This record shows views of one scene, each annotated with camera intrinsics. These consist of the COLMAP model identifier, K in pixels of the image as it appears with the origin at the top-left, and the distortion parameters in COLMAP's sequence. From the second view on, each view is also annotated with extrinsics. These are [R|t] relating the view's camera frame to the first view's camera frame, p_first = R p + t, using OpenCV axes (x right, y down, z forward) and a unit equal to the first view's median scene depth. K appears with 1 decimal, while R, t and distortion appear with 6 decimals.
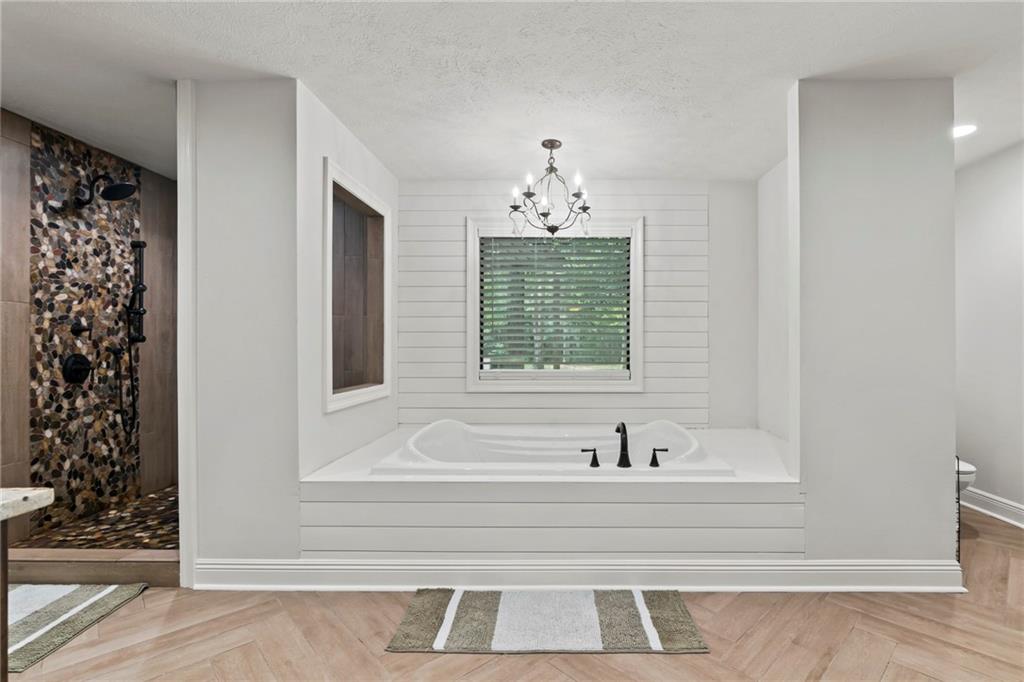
lens RADIAL K [[476.1, 0, 542.0], [0, 476.1, 344.9], [0, 0, 1]] dist [-0.004611, 0.000370]
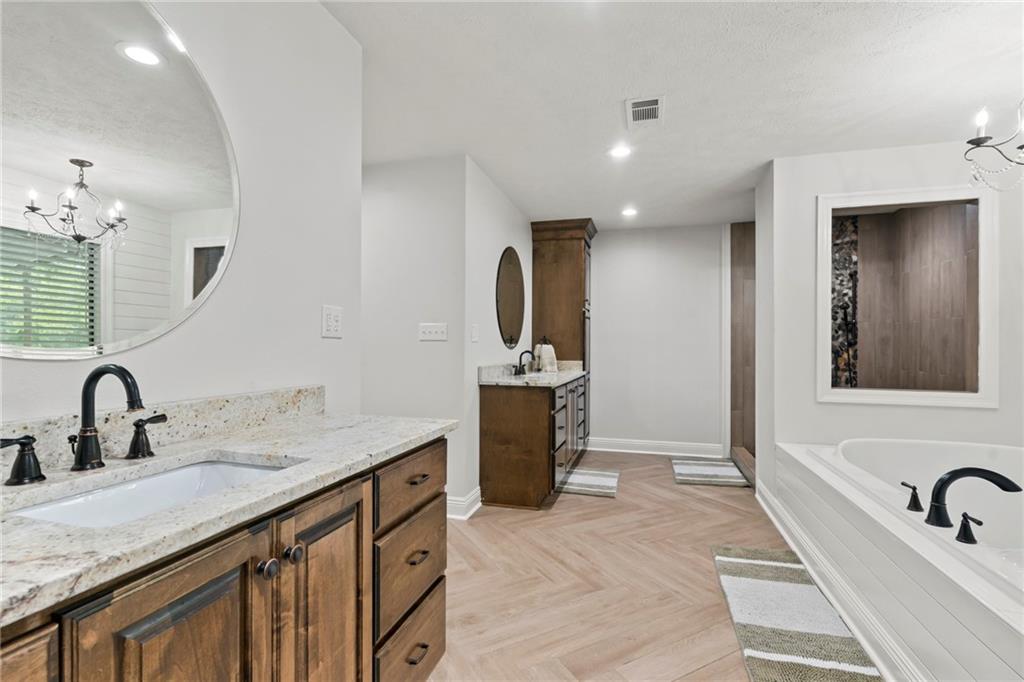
lens RADIAL K [[476.1, 0, 517.0], [0, 476.1, 343.3], [0, 0, 1]] dist [-0.004611, 0.000370]
pose [[-0.265576, -0.007810, -0.964058, 0.734120], [-0.004537, 0.999966, -0.006851, 0.002301], [0.964079, 0.002554, -0.265602, 0.442080]]
